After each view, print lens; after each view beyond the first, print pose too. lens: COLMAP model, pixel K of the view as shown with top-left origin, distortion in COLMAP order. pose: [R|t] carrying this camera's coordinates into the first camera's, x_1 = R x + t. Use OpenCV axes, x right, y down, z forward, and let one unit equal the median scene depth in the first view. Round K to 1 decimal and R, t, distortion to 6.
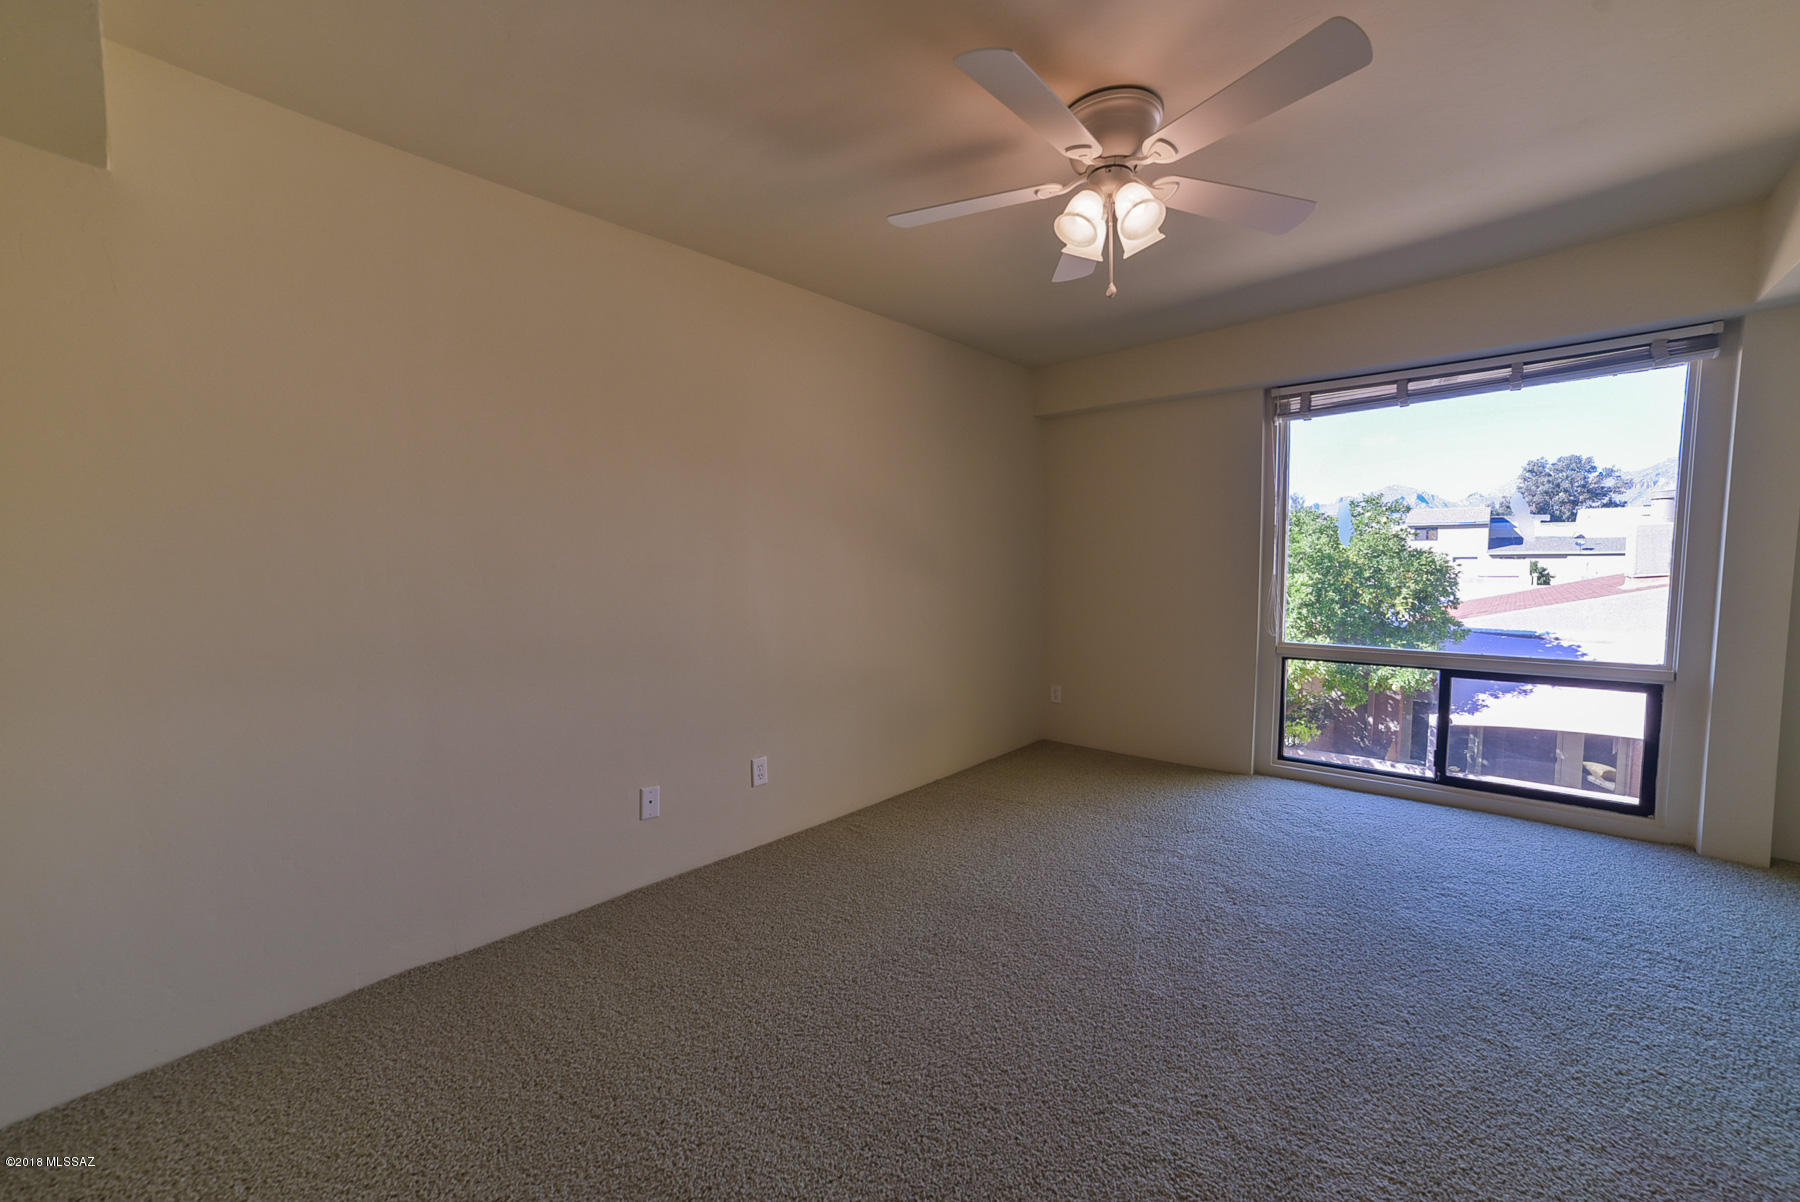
lens RADIAL K [[715.8, 0, 899.8], [0, 715.8, 607.7], [0, 0, 1]] dist [-0.080612, 0.032216]
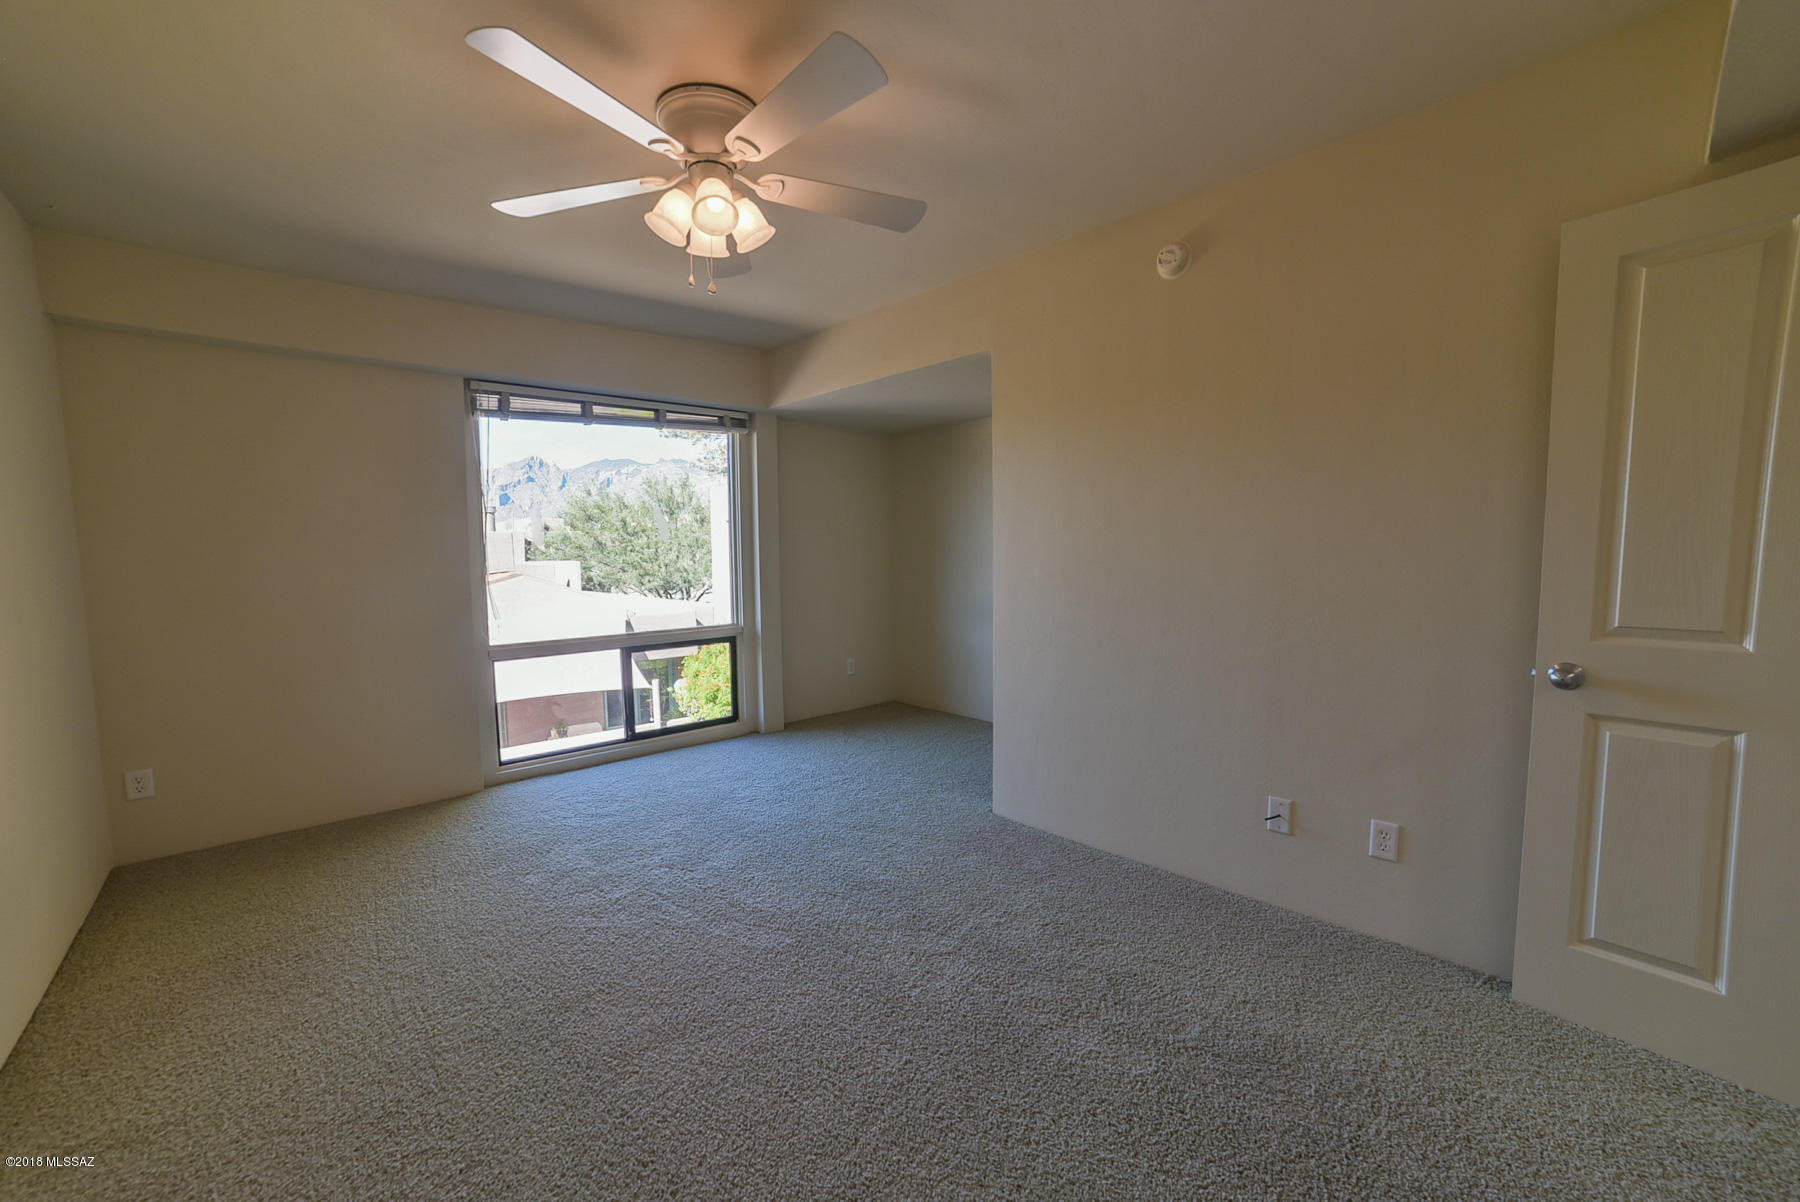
lens RADIAL K [[715.8, 0, 899.8], [0, 715.8, 607.7], [0, 0, 1]] dist [-0.080612, 0.032216]
pose [[0.101070, -0.071933, 0.992275, -0.453265], [0.079510, 0.994776, 0.064016, -0.025487], [-0.991697, 0.072425, 0.106261, 0.429951]]
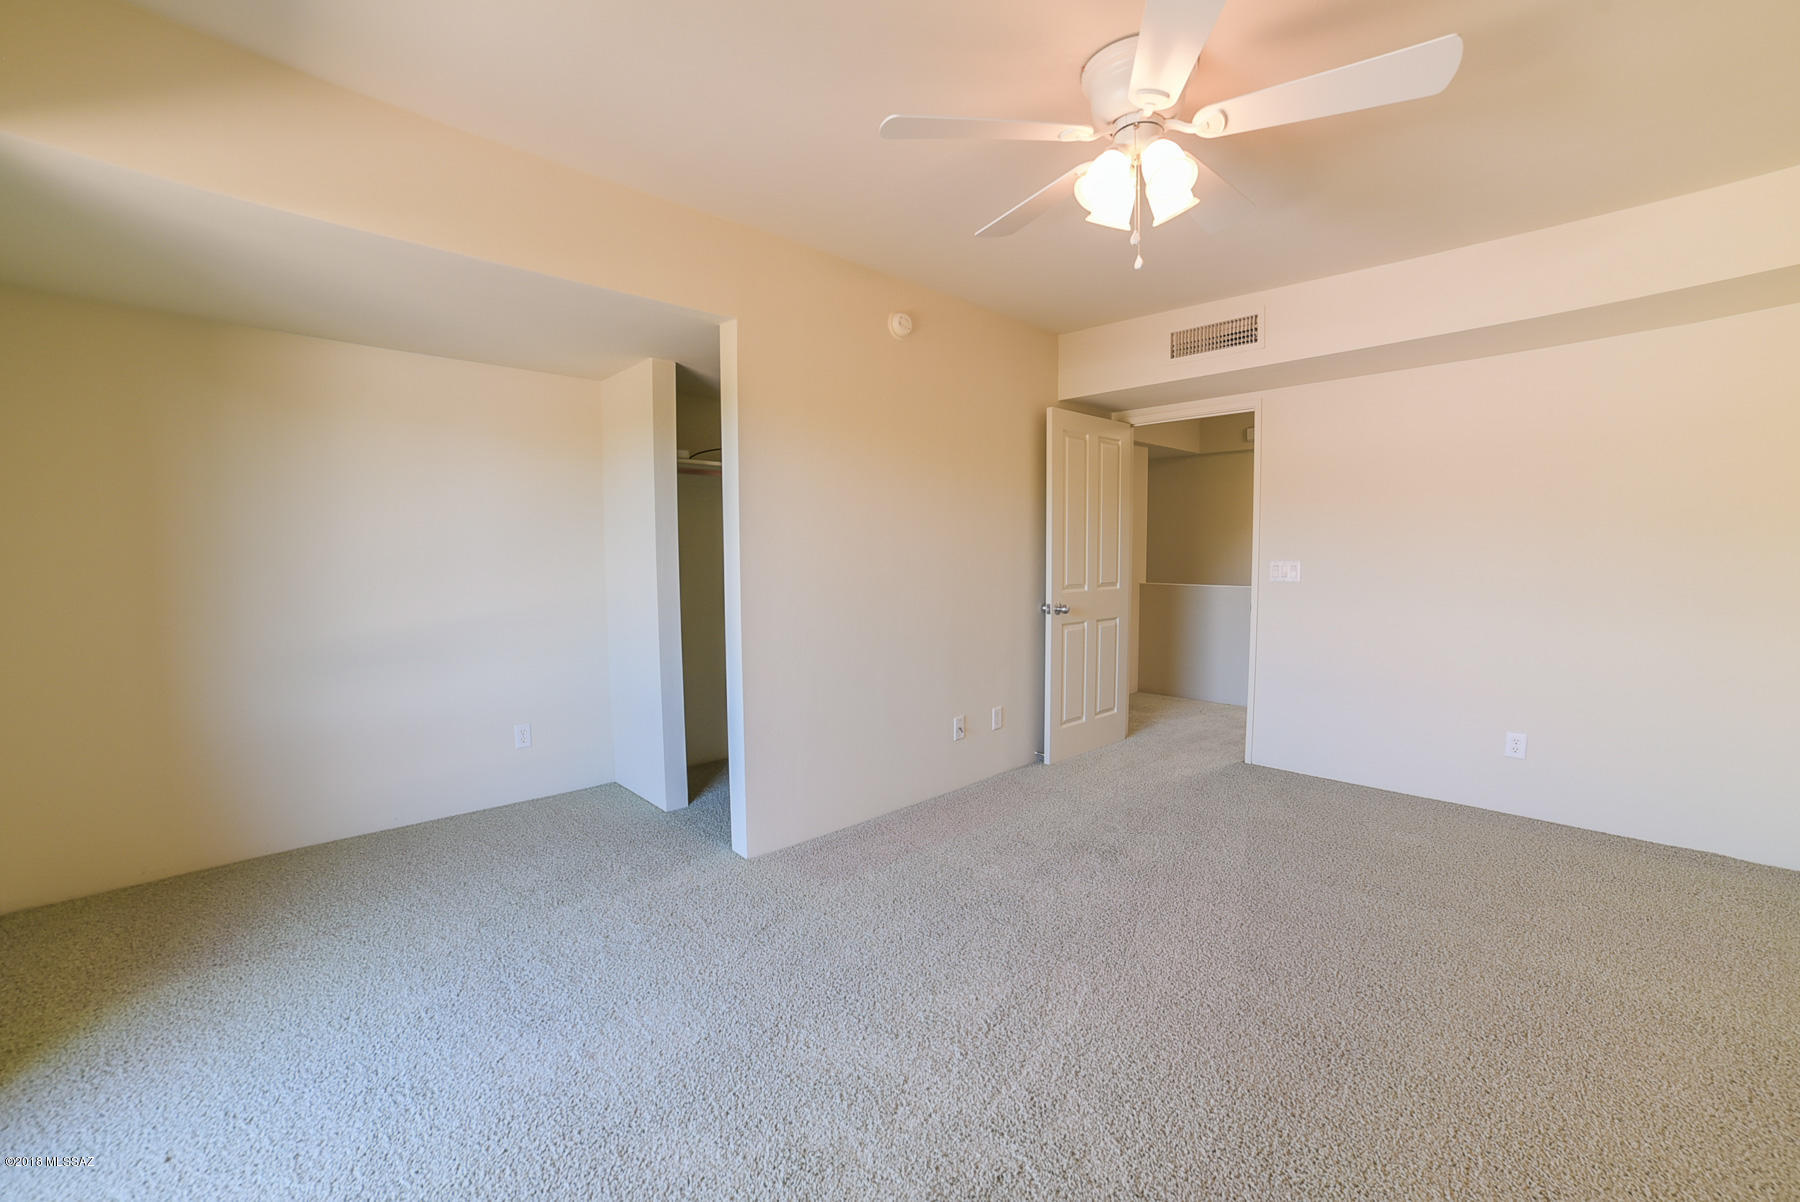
lens RADIAL K [[715.8, 0, 899.8], [0, 715.8, 607.7], [0, 0, 1]] dist [-0.080612, 0.032216]
pose [[-0.996582, 0.008004, 0.082218, 0.343632], [0.019646, 0.989702, 0.141787, -0.086158], [-0.080237, 0.142918, -0.986477, 1.282752]]
